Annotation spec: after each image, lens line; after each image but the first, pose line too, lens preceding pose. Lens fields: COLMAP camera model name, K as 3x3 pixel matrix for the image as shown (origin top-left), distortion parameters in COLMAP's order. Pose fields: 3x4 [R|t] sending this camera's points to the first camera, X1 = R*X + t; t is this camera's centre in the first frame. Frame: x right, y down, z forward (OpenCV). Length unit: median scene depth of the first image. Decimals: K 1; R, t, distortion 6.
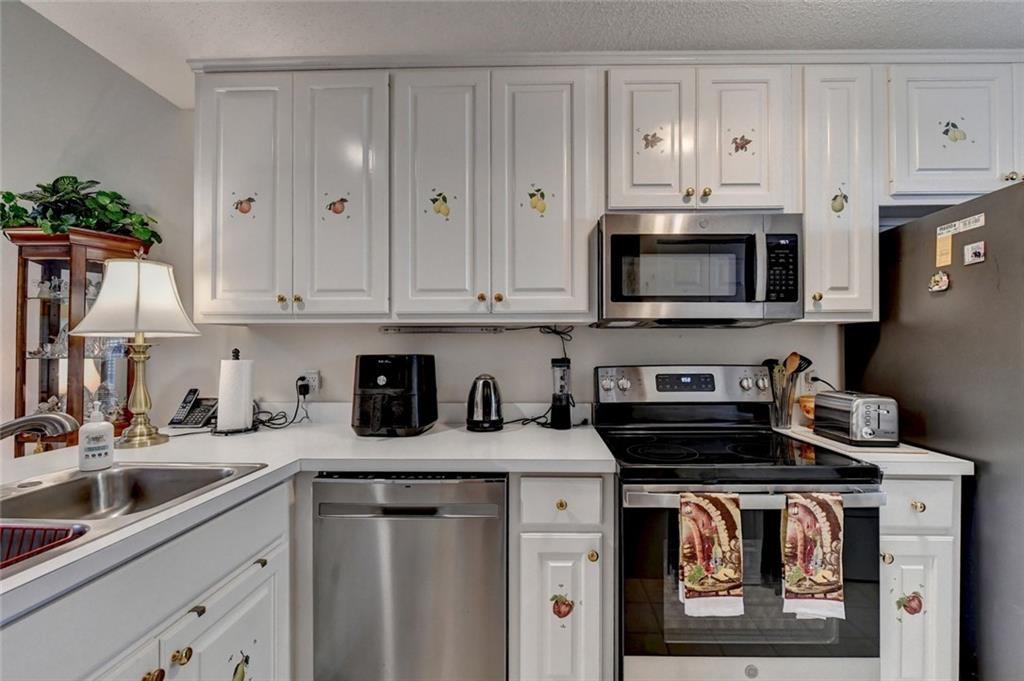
lens RADIAL K [[418.1, 0, 518.0], [0, 418.1, 345.4], [0, 0, 1]] dist [-0.003730, -0.000133]
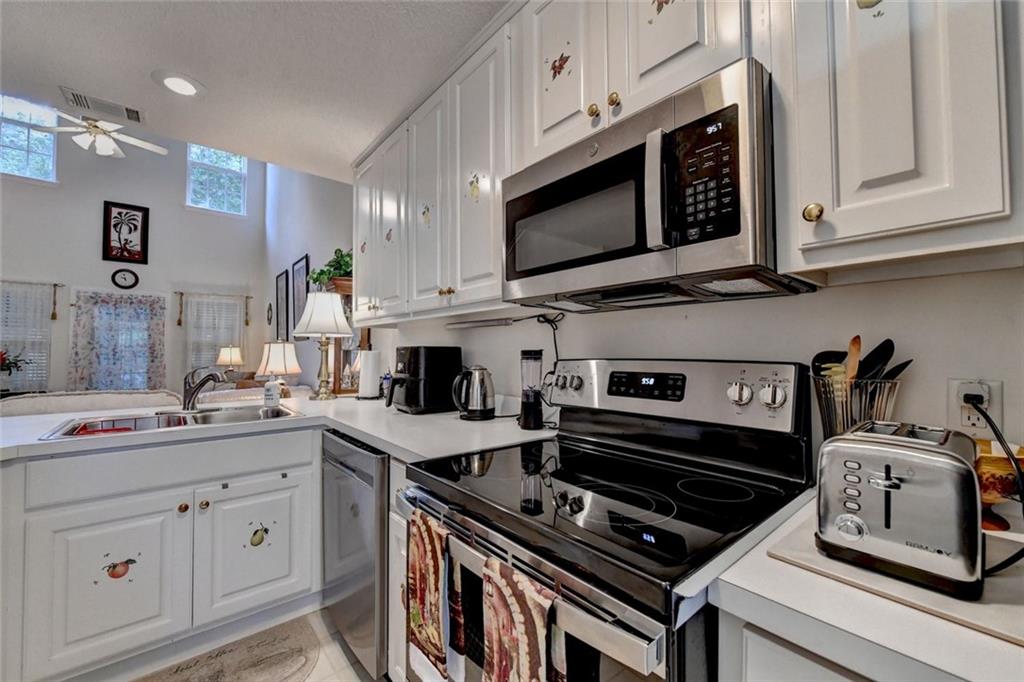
lens RADIAL K [[403.6, 0, 513.4], [0, 403.6, 339.1], [0, 0, 1]] dist [-0.000310, -0.000001]
pose [[0.666805, -0.021371, -0.744925, 0.810470], [0.007061, 0.999725, -0.022360, 0.030427], [0.745198, 0.009649, 0.666773, 0.447376]]
